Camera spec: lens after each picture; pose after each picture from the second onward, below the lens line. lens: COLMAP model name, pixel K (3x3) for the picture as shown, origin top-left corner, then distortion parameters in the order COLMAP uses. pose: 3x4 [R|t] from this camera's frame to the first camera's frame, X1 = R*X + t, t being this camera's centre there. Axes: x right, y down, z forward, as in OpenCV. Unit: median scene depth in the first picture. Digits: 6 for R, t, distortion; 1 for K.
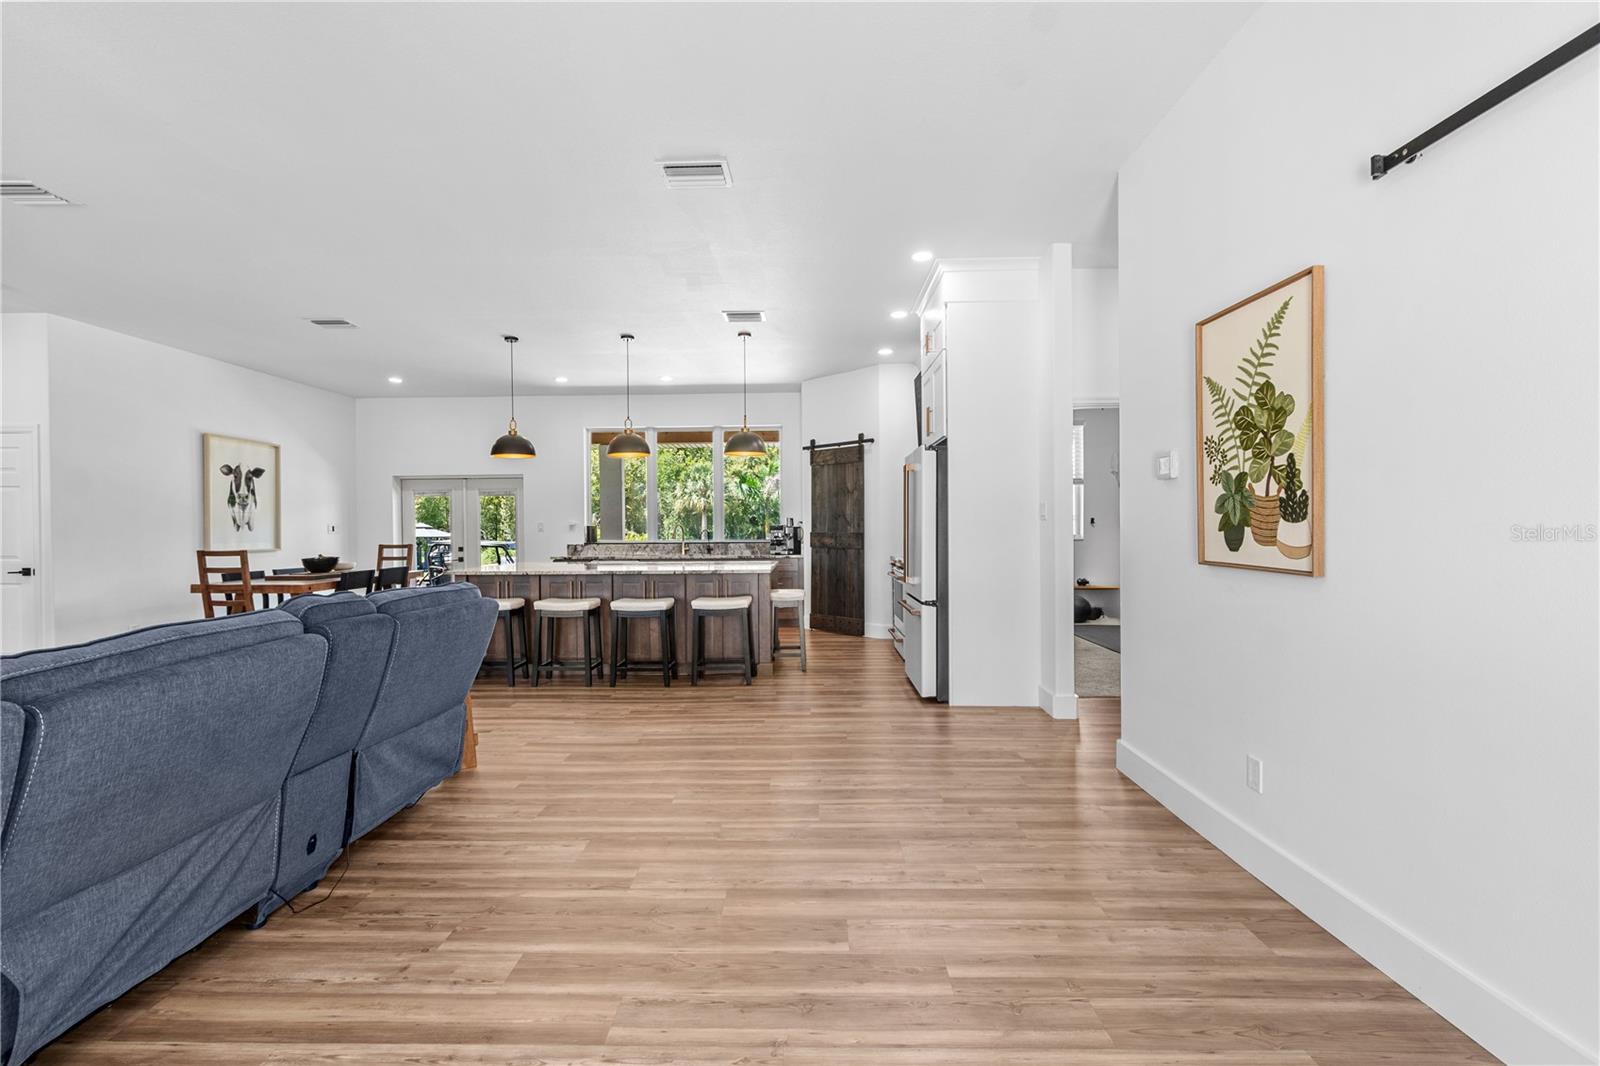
lens RADIAL K [[712.1, 0, 828.3], [0, 712.1, 533.7], [0, 0, 1]] dist [-0.013869, -0.001172]
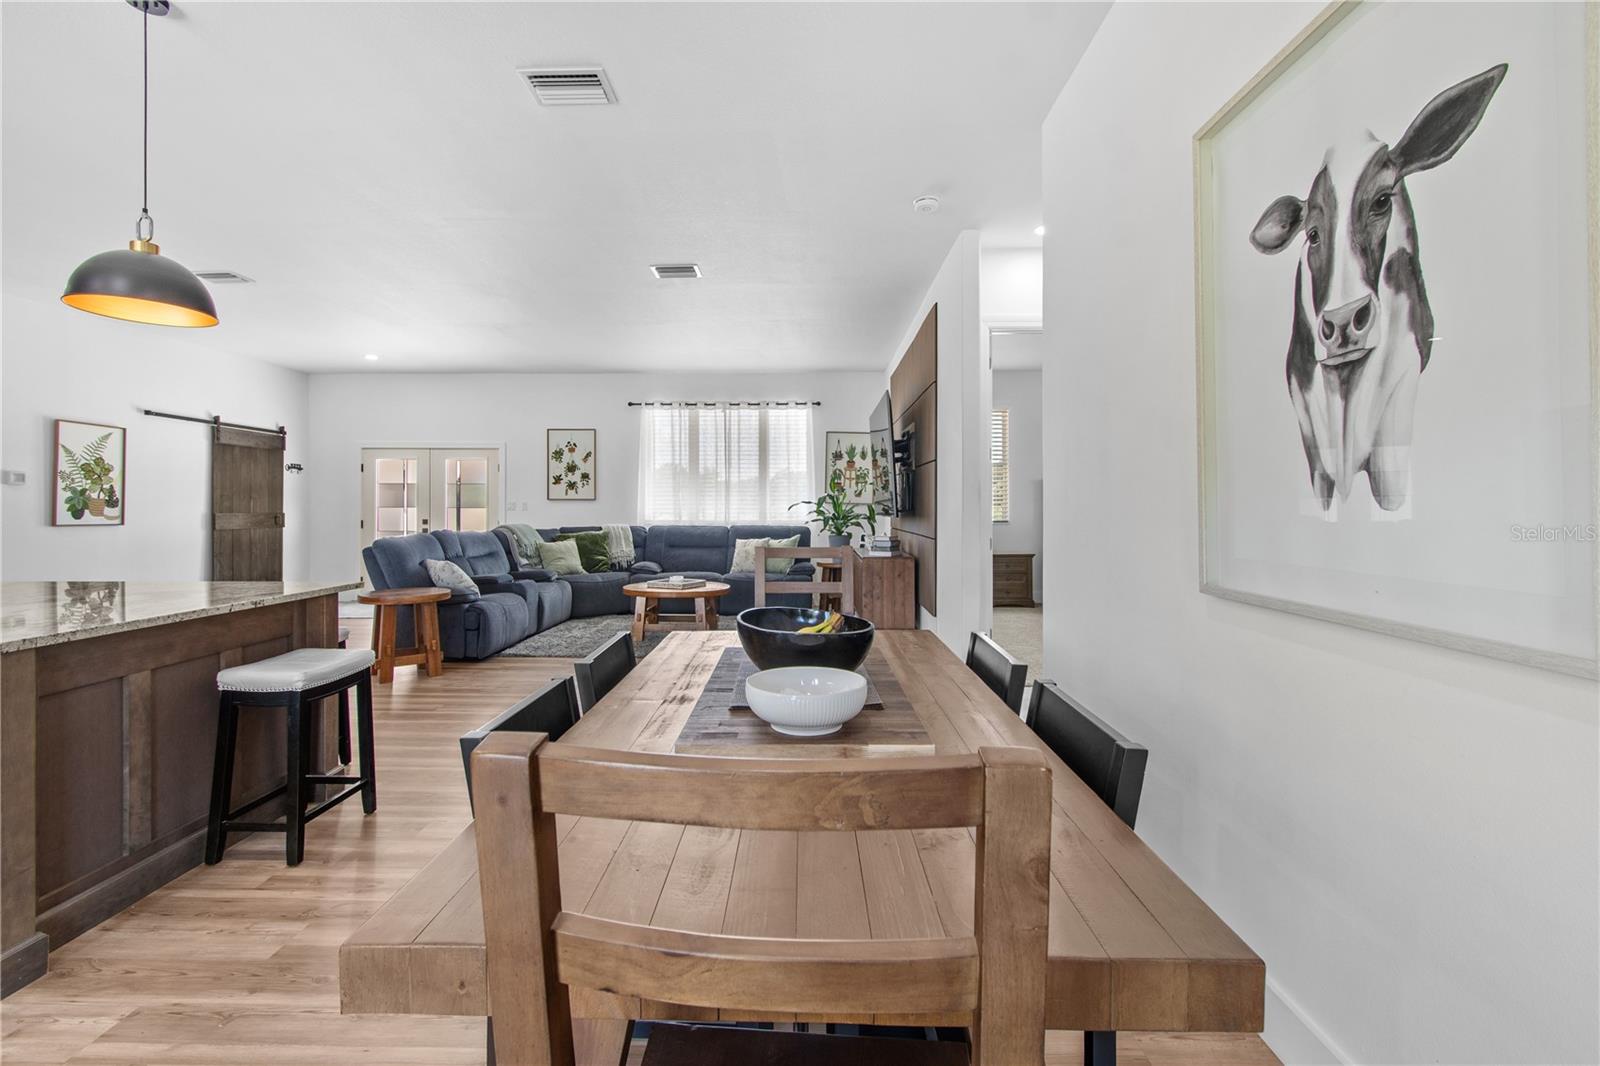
lens RADIAL K [[712.1, 0, 808.5], [0, 712.1, 505.8], [0, 0, 1]] dist [-0.013869, -0.001172]
pose [[-0.999896, 0.009984, 0.010422, -2.138533], [0.010089, 0.999899, 0.010040, -0.024270], [-0.010320, 0.010144, -0.999895, 3.660325]]
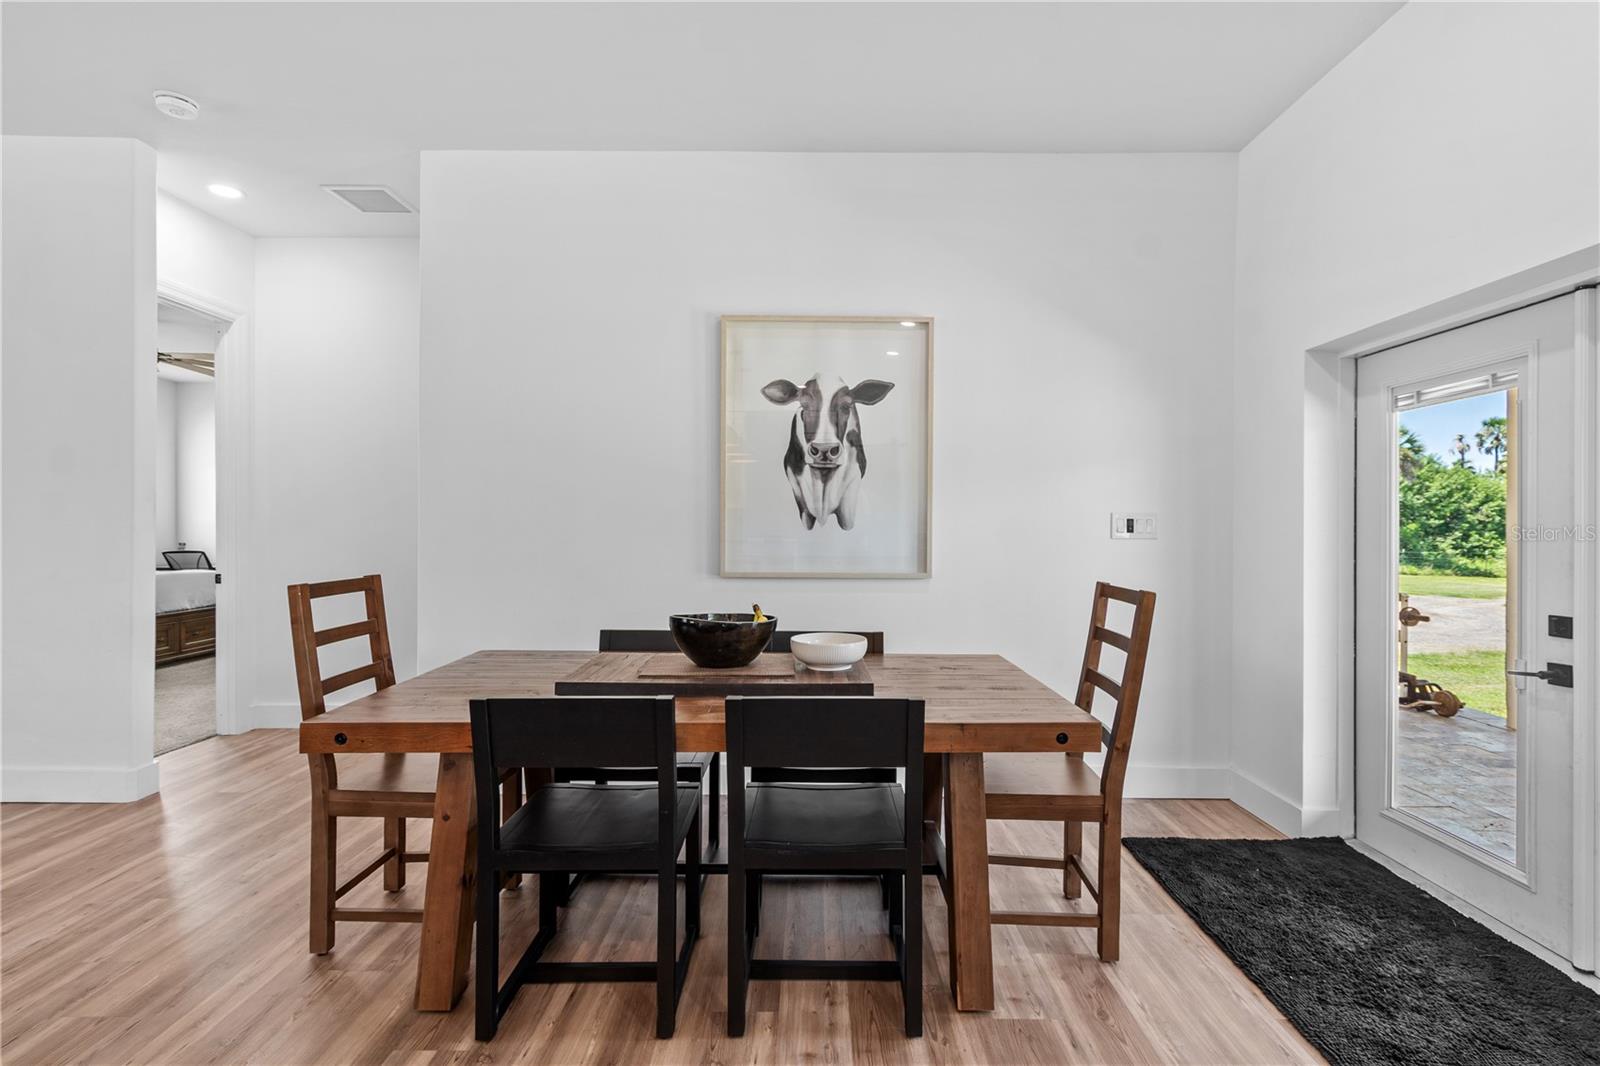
lens RADIAL K [[712.1, 0, 798.3], [0, 712.1, 528.0], [0, 0, 1]] dist [-0.013869, -0.001172]
pose [[-0.010388, 0.007431, -0.999918, -1.214591], [-0.012149, 0.999898, 0.007557, -0.024175], [0.999872, 0.012227, -0.010296, 3.054731]]
